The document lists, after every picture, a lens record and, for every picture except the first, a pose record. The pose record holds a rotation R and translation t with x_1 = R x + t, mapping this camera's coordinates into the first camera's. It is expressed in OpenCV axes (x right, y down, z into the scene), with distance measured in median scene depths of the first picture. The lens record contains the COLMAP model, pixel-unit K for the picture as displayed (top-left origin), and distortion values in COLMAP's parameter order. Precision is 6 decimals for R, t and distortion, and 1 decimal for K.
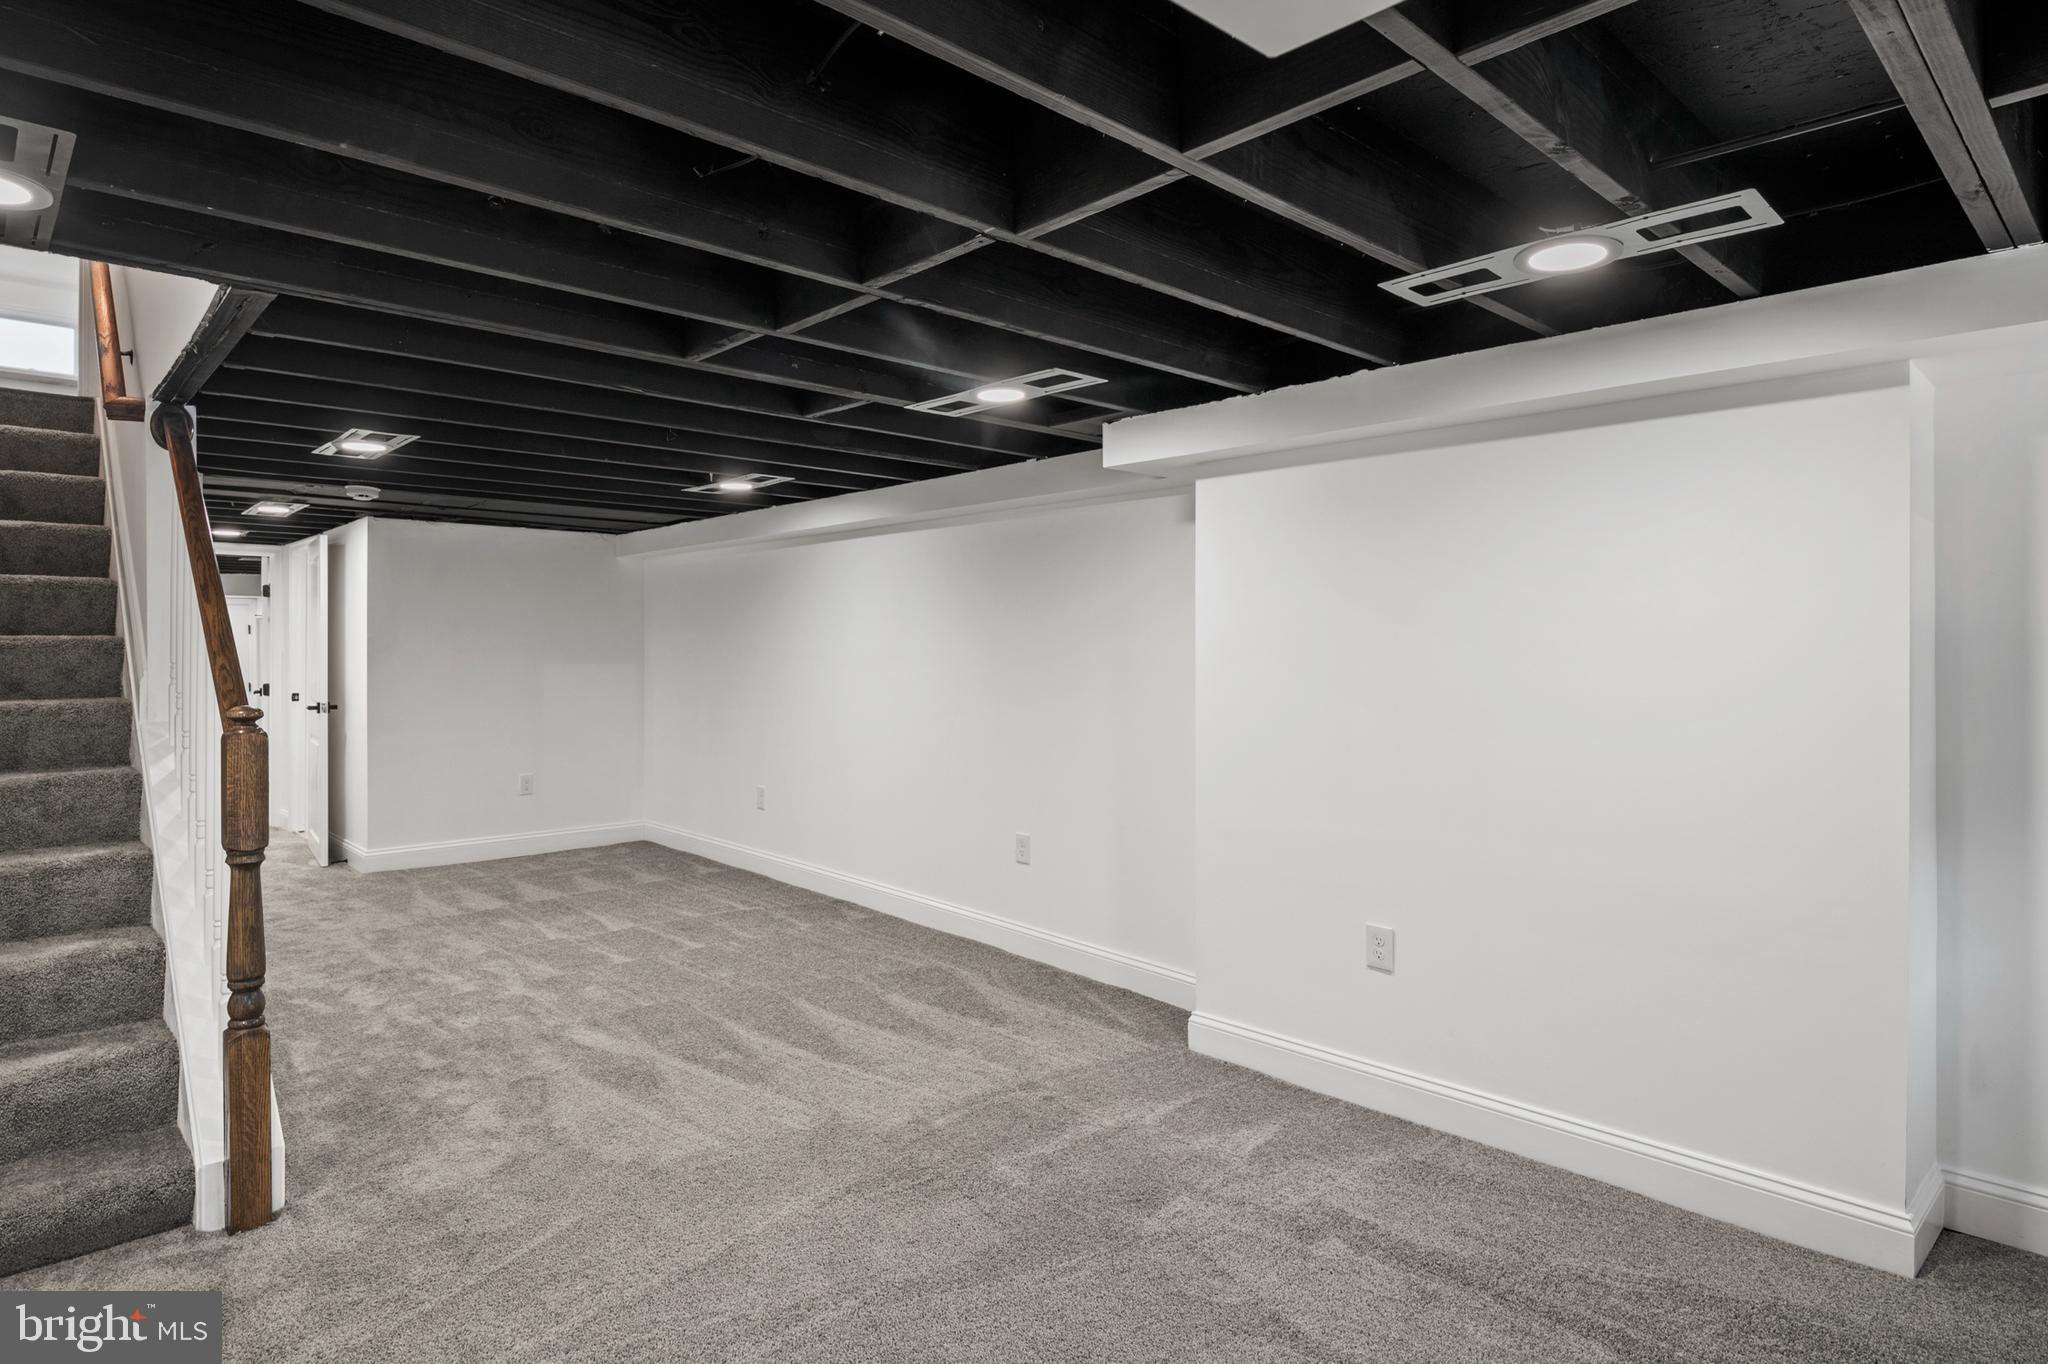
lens RADIAL K [[1117.7, 0, 1027.6], [0, 1117.7, 666.5], [0, 0, 1]] dist [-0.004137, -0.004931]
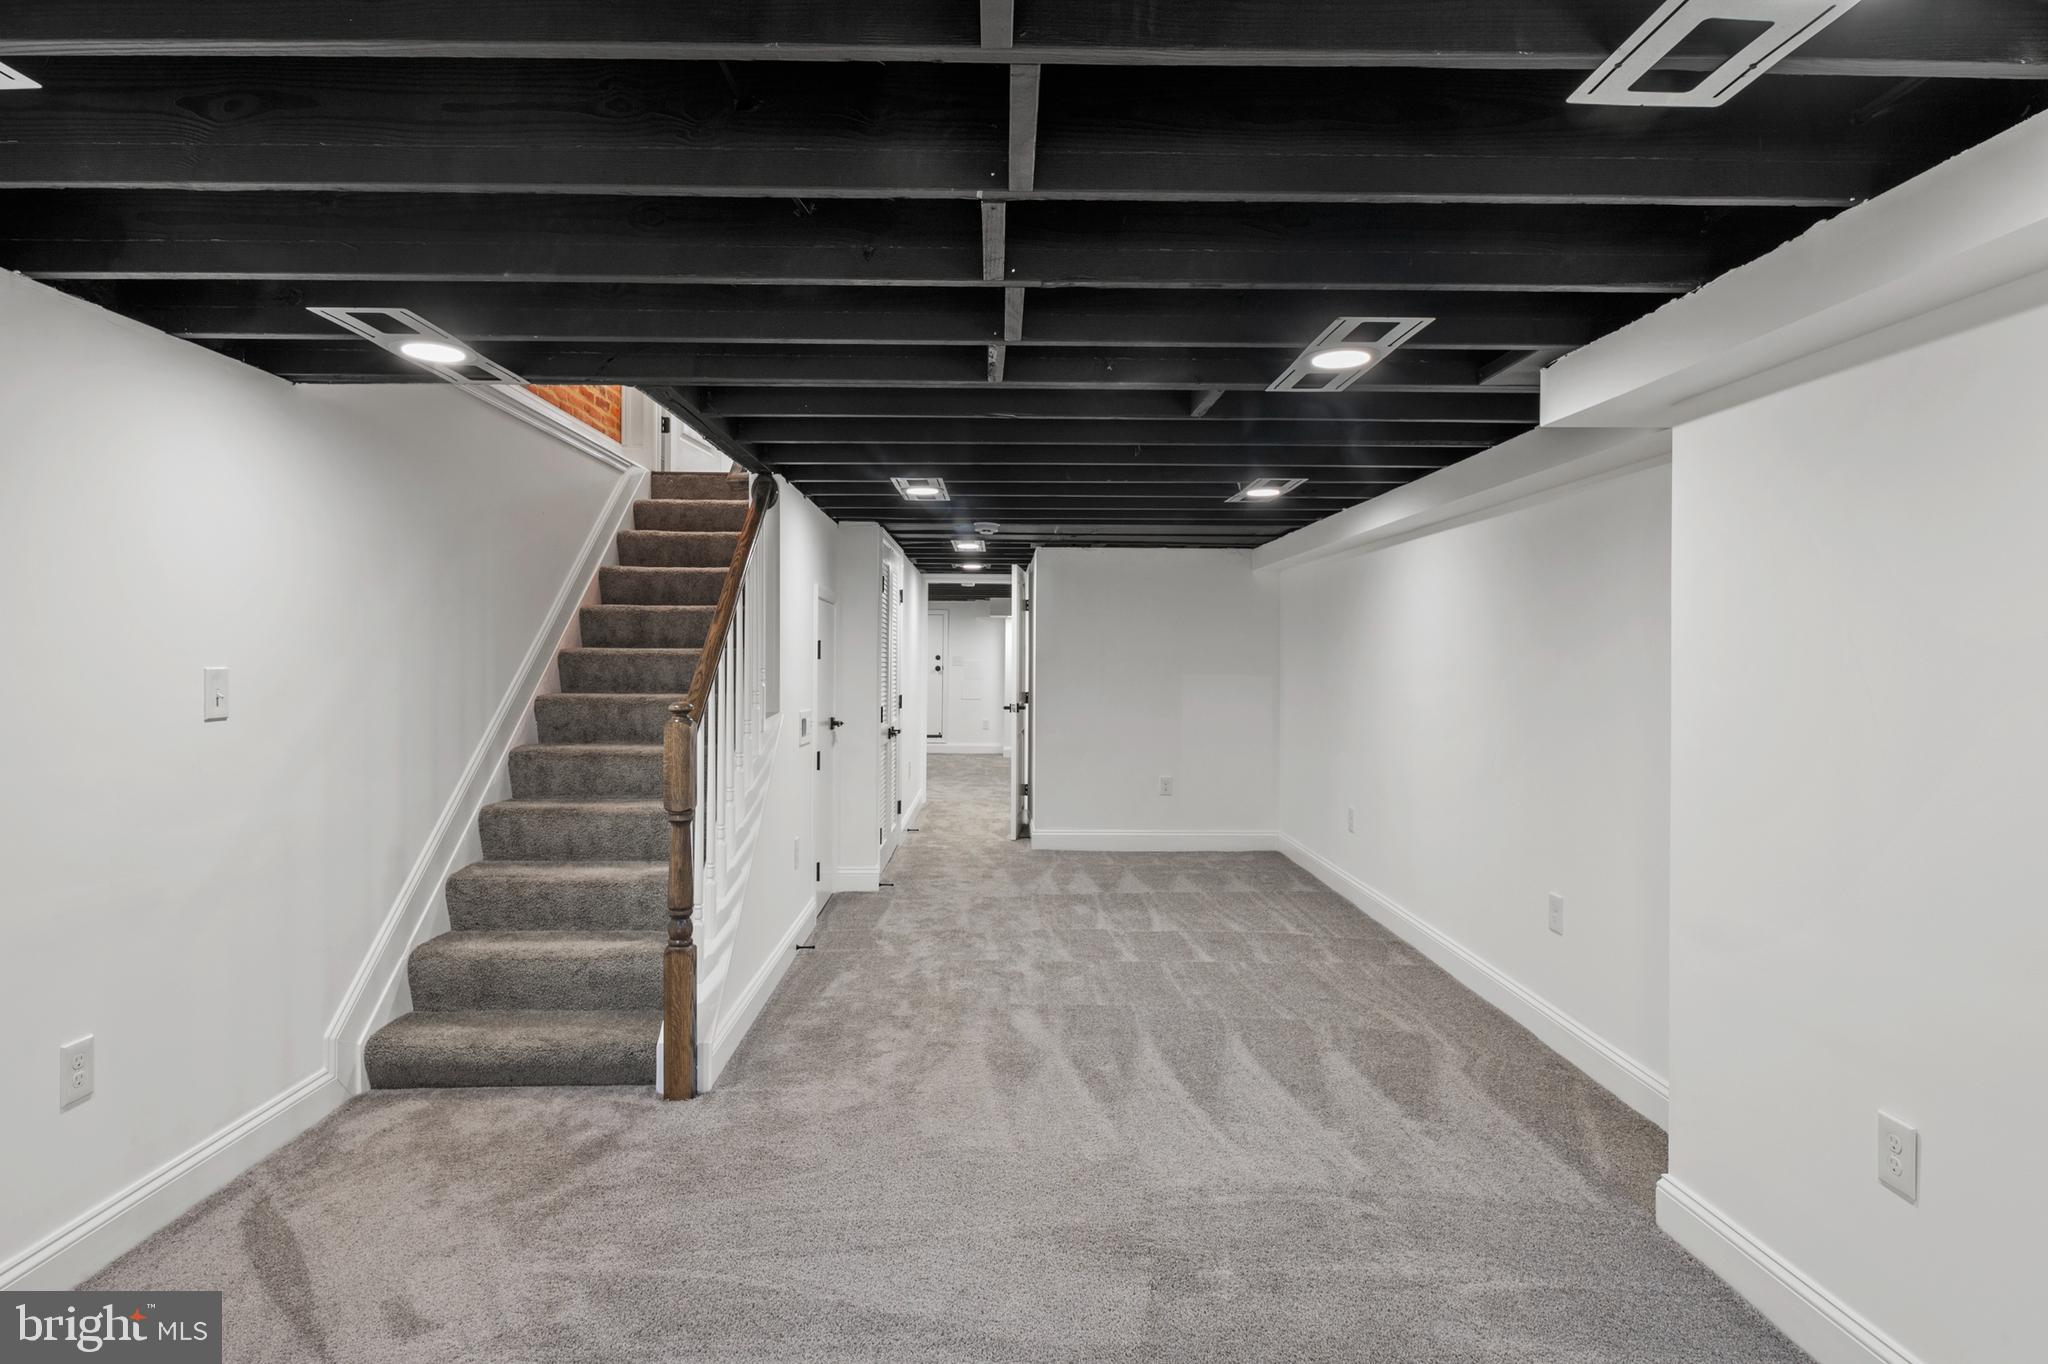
lens RADIAL K [[1117.7, 0, 1018.5], [0, 1117.7, 673.9], [0, 0, 1]] dist [-0.004137, -0.004931]
pose [[0.738460, 0.014207, -0.674147, 0.344836], [-0.016964, 0.999853, 0.002488, -0.005238], [0.674084, 0.009598, 0.738593, 0.209748]]
